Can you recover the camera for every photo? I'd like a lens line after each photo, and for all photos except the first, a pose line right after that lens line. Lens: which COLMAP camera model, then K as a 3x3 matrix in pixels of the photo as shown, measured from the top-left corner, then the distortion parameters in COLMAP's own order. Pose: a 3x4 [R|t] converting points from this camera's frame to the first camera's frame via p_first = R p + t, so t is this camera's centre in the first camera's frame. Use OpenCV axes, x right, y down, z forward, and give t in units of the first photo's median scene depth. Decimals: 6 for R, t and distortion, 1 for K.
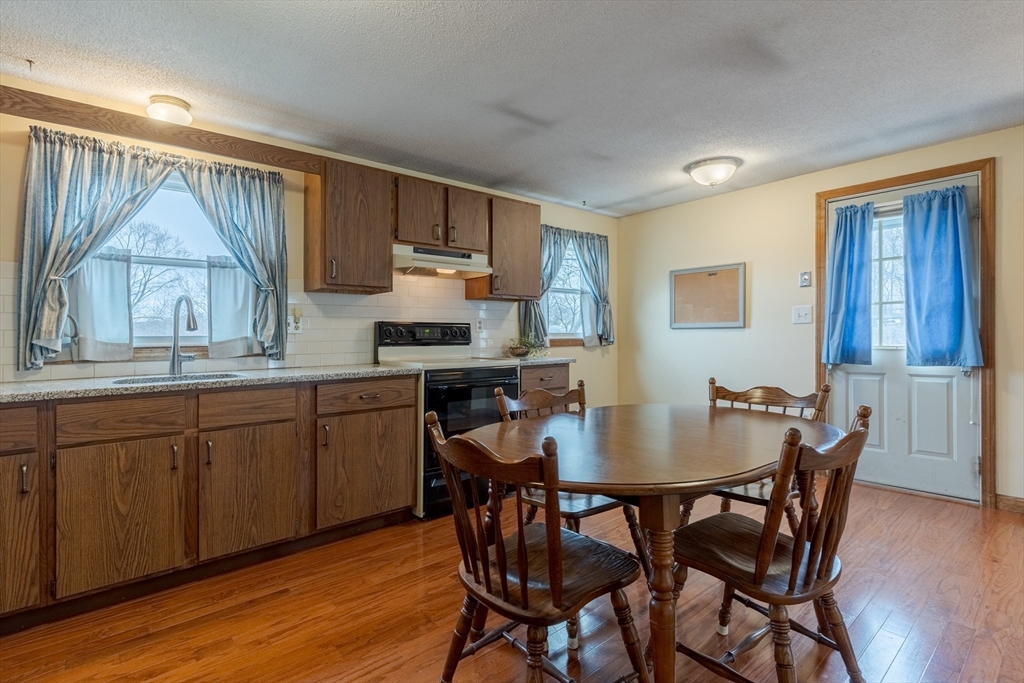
lens RADIAL K [[493.3, 0, 512.0], [0, 493.3, 341.5], [0, 0, 1]] dist [-0.000254, -0.000050]
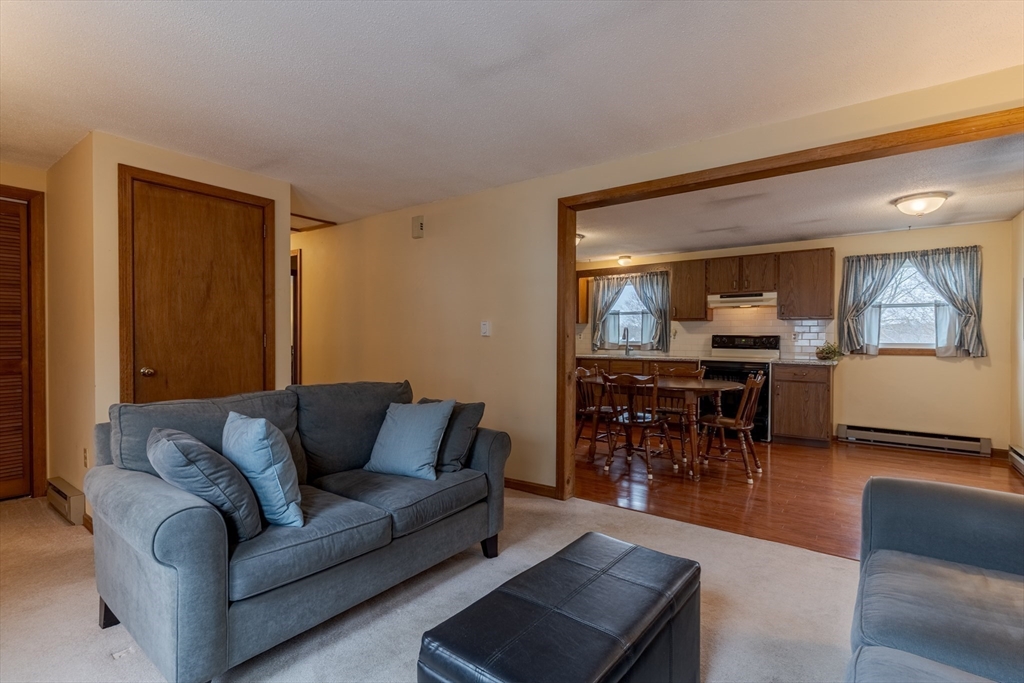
lens RADIAL K [[493.3, 0, 512.0], [0, 493.3, 341.5], [0, 0, 1]] dist [-0.000254, -0.000050]
pose [[0.213962, 0.017478, -0.976686, 1.385664], [-0.020238, 0.999705, 0.013457, -0.024827], [0.976632, 0.016887, 0.214253, -0.153045]]
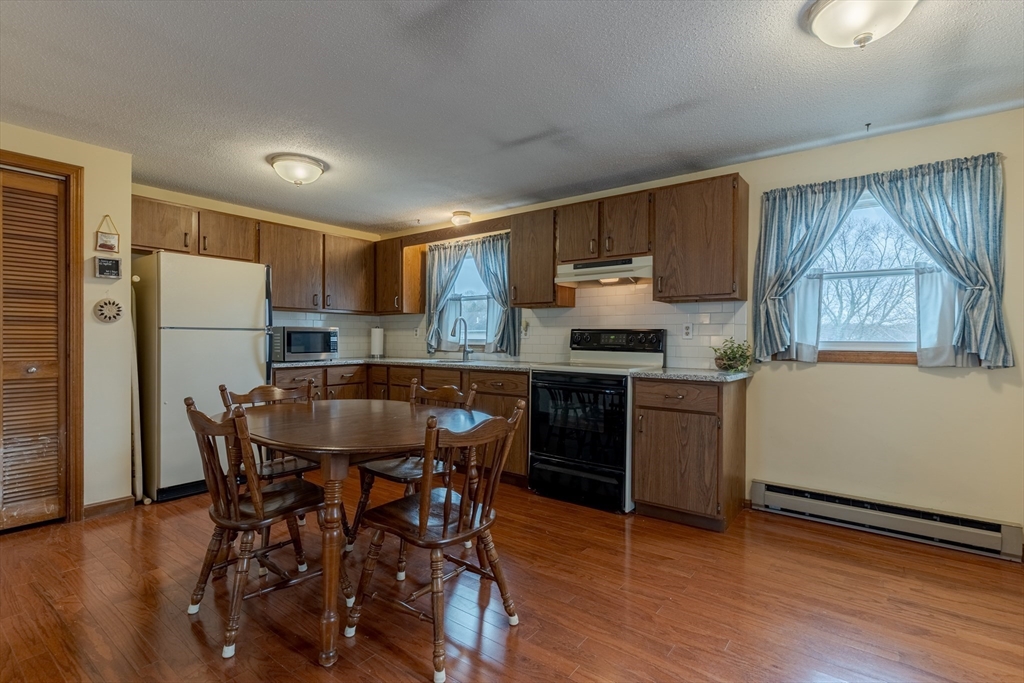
lens RADIAL K [[493.3, 0, 512.0], [0, 493.3, 341.5], [0, 0, 1]] dist [-0.000254, -0.000050]
pose [[0.201669, 0.016869, -0.979308, 0.862954], [-0.019754, 0.999718, 0.013153, -0.022710], [0.979254, 0.016693, 0.201946, 0.601607]]
